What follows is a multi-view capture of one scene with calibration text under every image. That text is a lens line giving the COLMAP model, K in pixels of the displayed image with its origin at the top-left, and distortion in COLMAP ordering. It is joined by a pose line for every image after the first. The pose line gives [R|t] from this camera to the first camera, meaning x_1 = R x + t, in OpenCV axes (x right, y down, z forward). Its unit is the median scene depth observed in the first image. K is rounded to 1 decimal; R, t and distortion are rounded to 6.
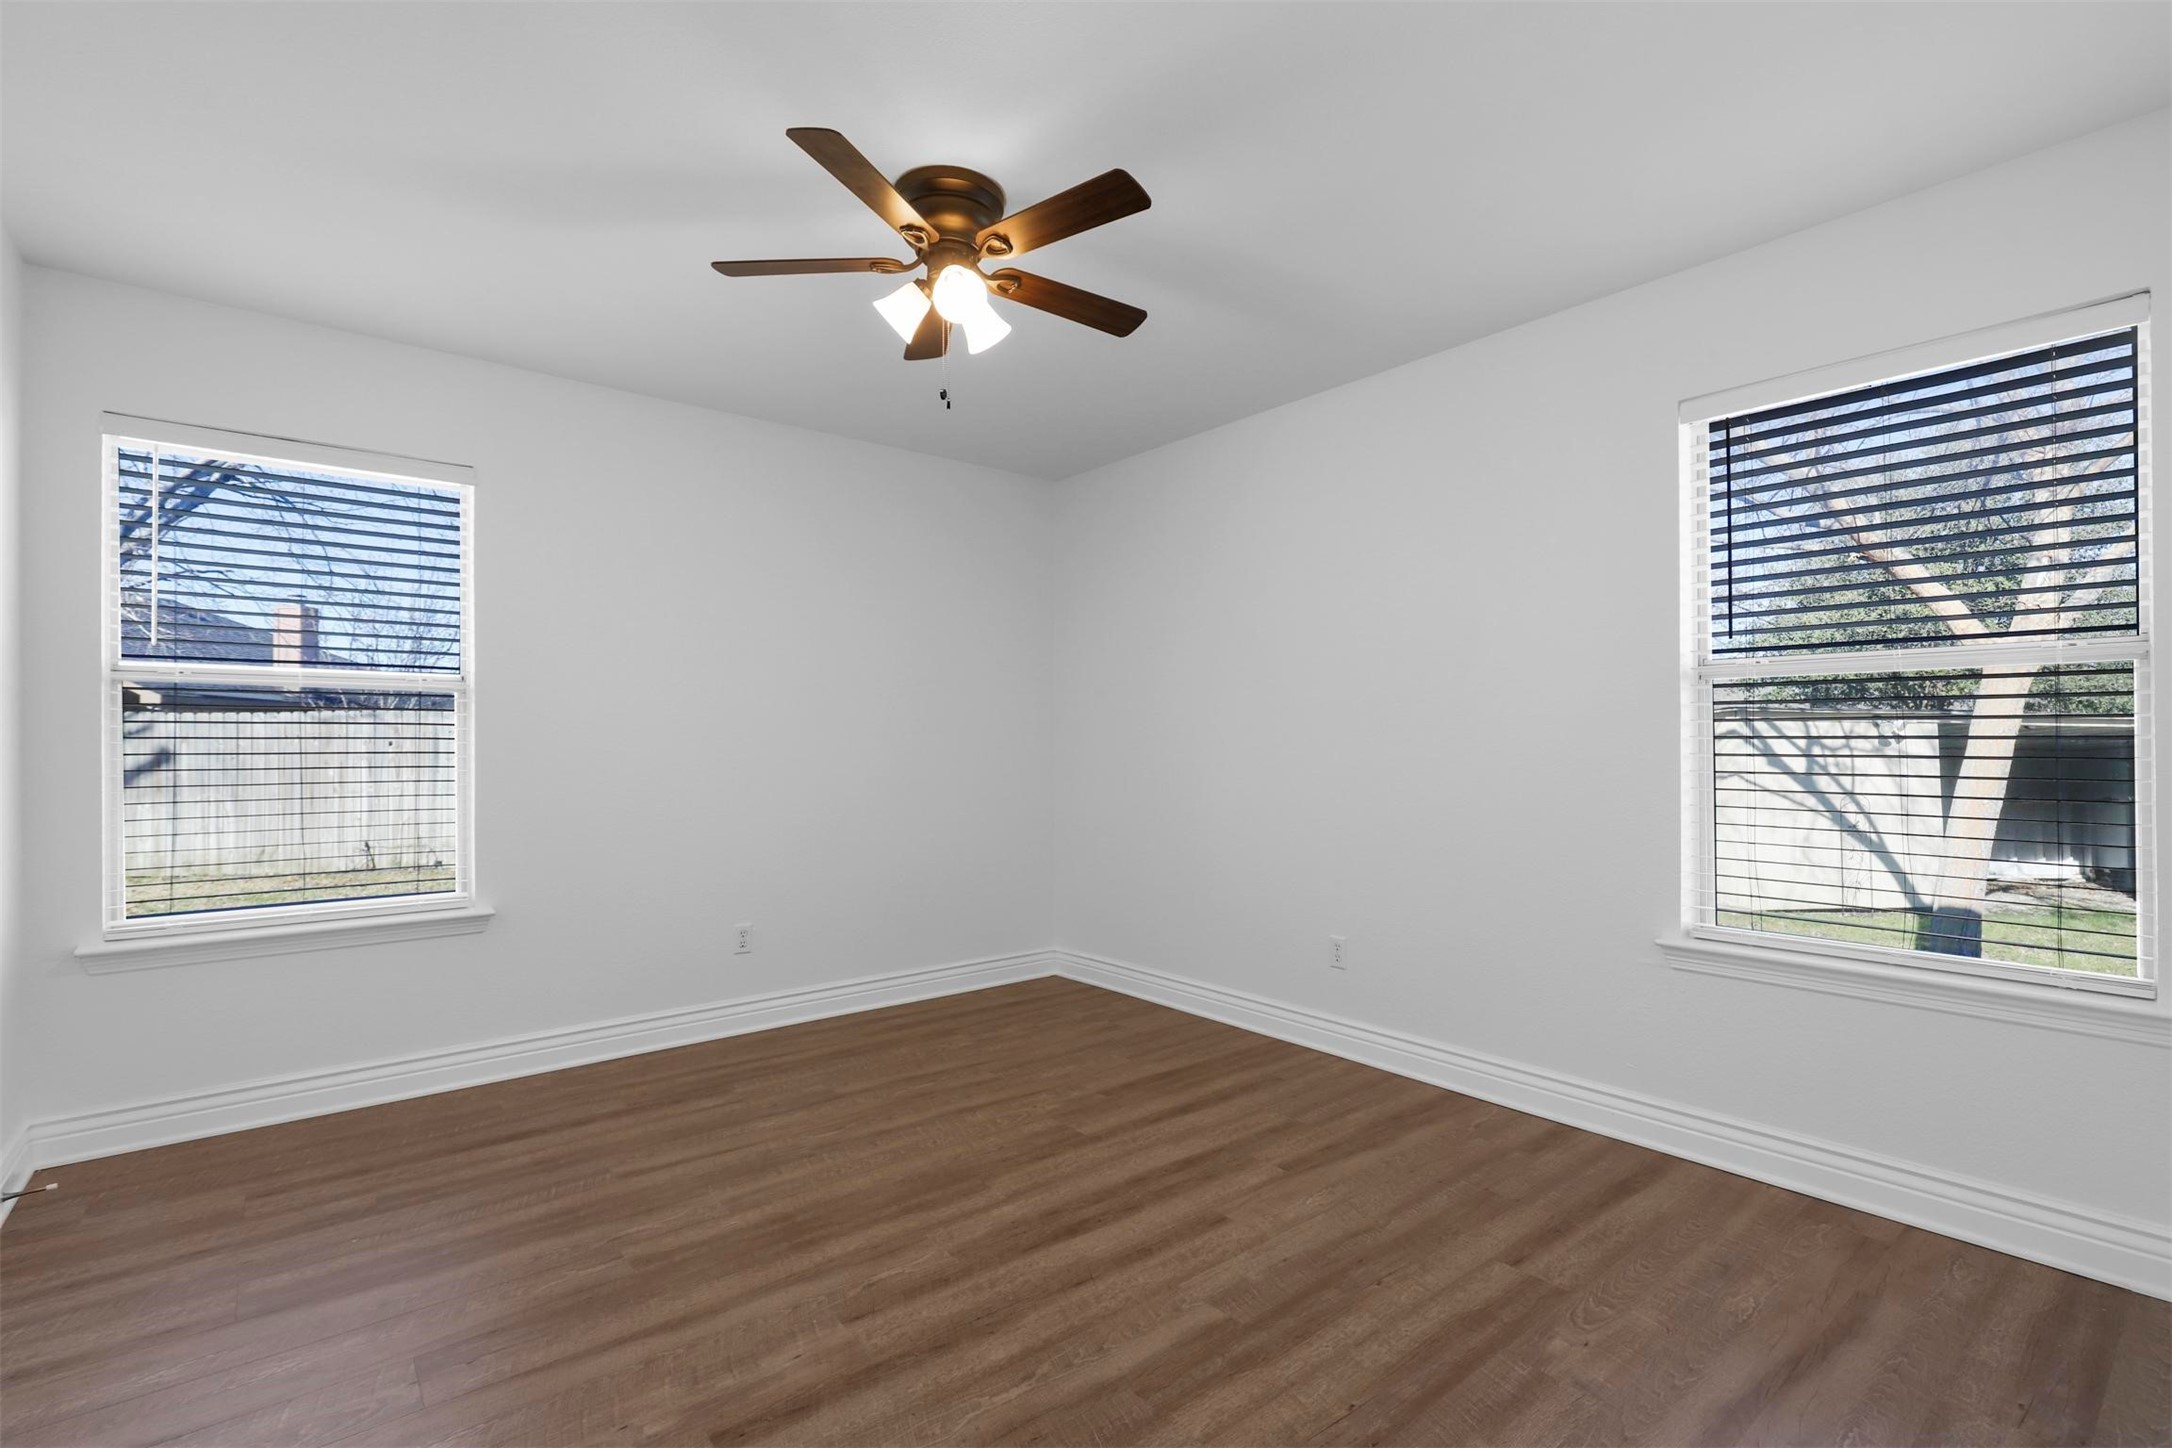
lens RADIAL K [[995.2, 0, 1084.3], [0, 995.2, 726.0], [0, 0, 1]] dist [-0.000076, -0.000861]
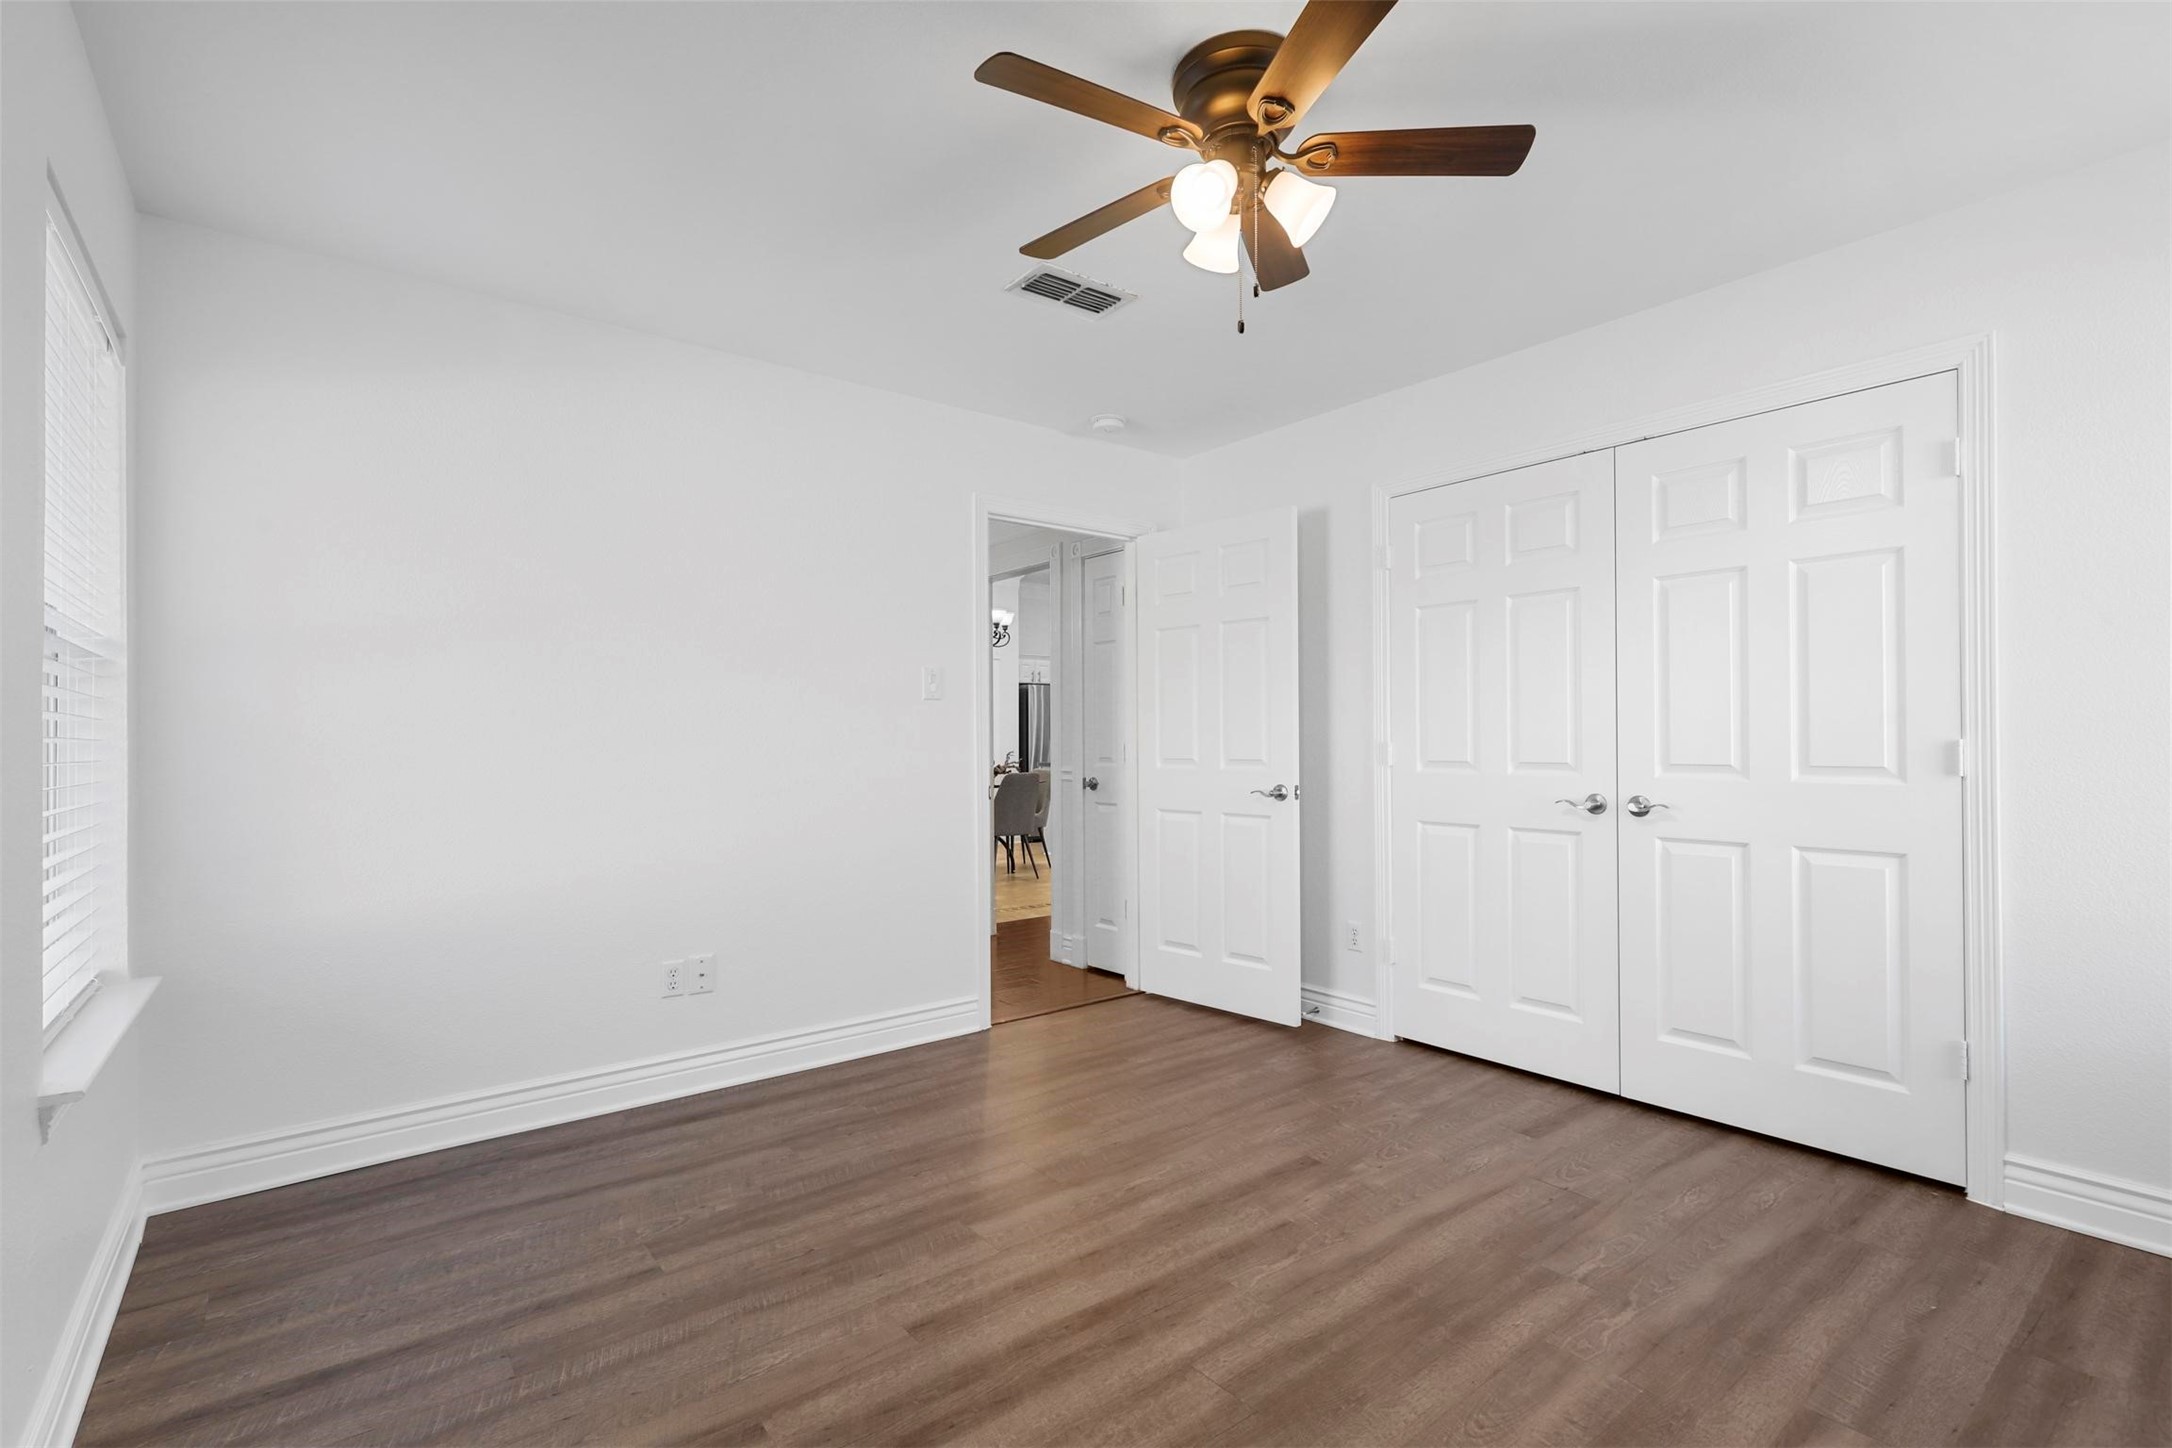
lens RADIAL K [[995.2, 0, 1087.4], [0, 995.2, 734.1], [0, 0, 1]] dist [-0.000076, -0.000861]
pose [[-0.999822, 0.009491, 0.016335, -0.021113], [0.009070, 0.999631, -0.025610, 0.038835], [-0.016572, -0.025458, -0.999539, 2.042133]]
